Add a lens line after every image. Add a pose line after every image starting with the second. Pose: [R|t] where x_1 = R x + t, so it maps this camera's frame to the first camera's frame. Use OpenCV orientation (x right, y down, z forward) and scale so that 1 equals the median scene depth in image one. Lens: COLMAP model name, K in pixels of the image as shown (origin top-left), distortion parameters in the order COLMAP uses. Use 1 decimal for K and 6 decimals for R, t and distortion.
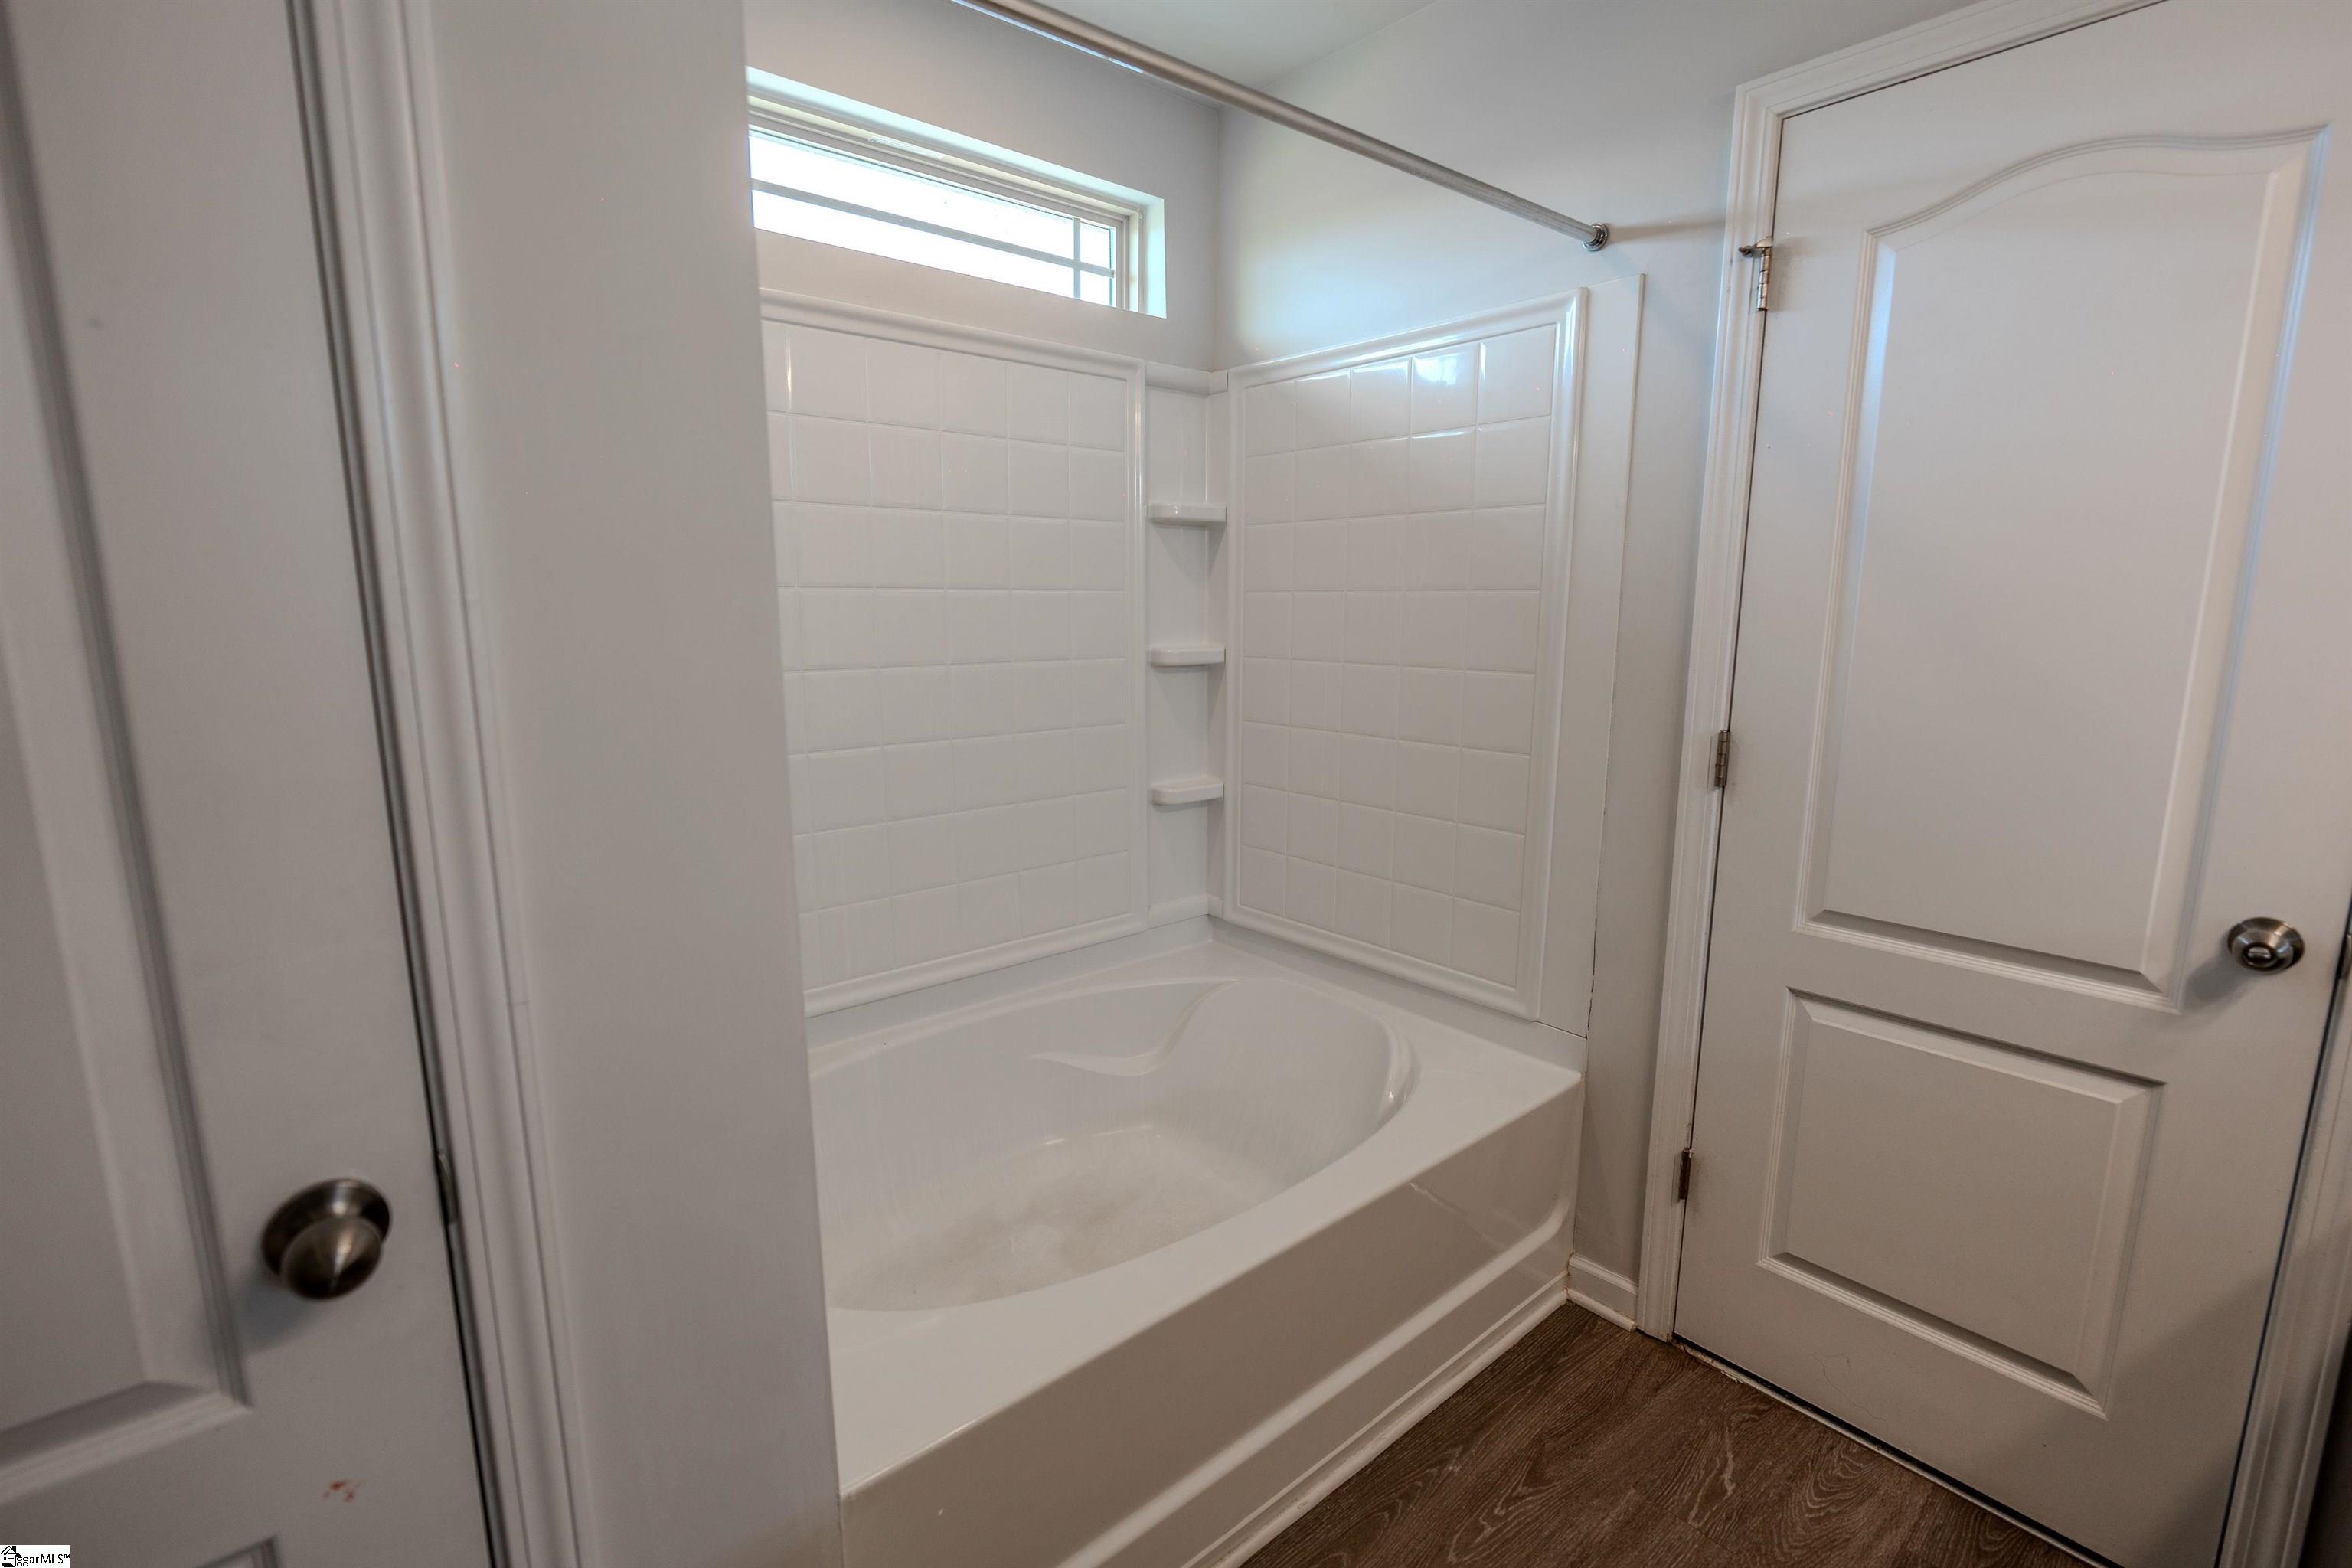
lens RADIAL K [[1062.6, 0, 1160.8], [0, 1062.6, 781.7], [0, 0, 1]] dist [-0.005678, -0.000021]
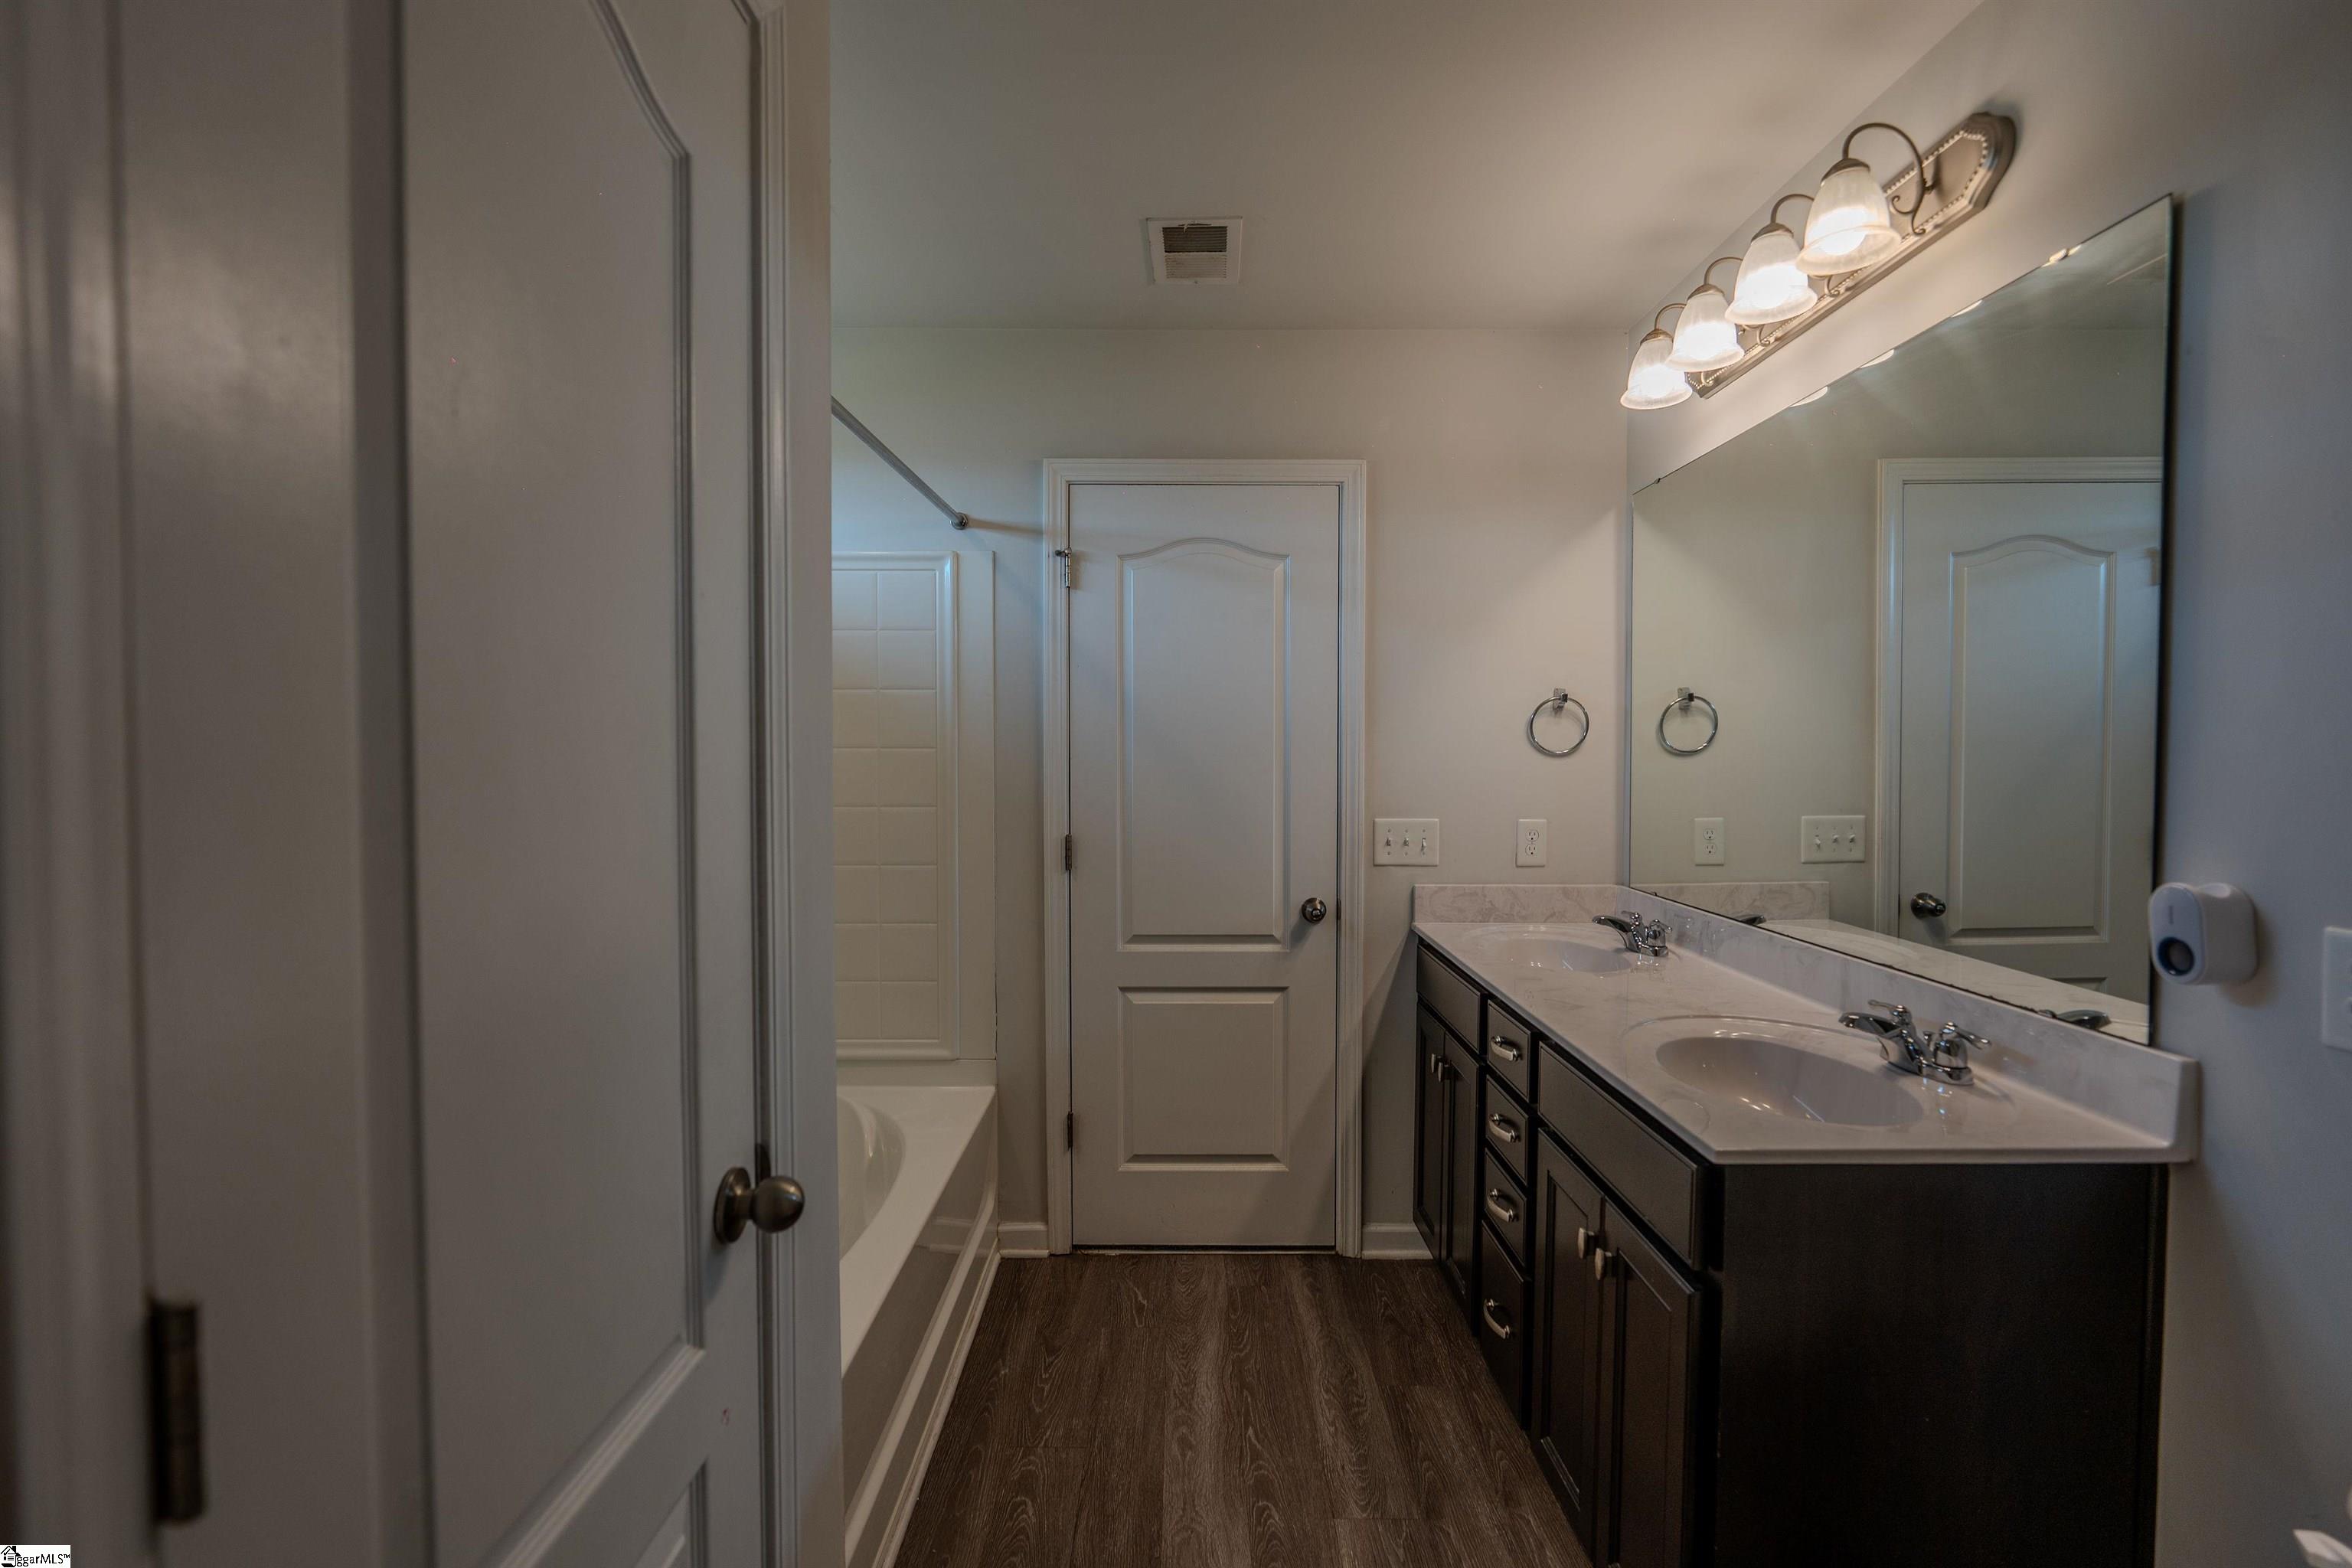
lens RADIAL K [[1062.6, 0, 1191.8], [0, 1062.6, 783.3], [0, 0, 1]] dist [-0.005678, -0.000021]
pose [[0.631878, -0.013992, 0.774942, -0.616971], [0.129852, 0.987616, -0.088047, 0.041949], [-0.764113, 0.156263, 0.625870, -0.169937]]
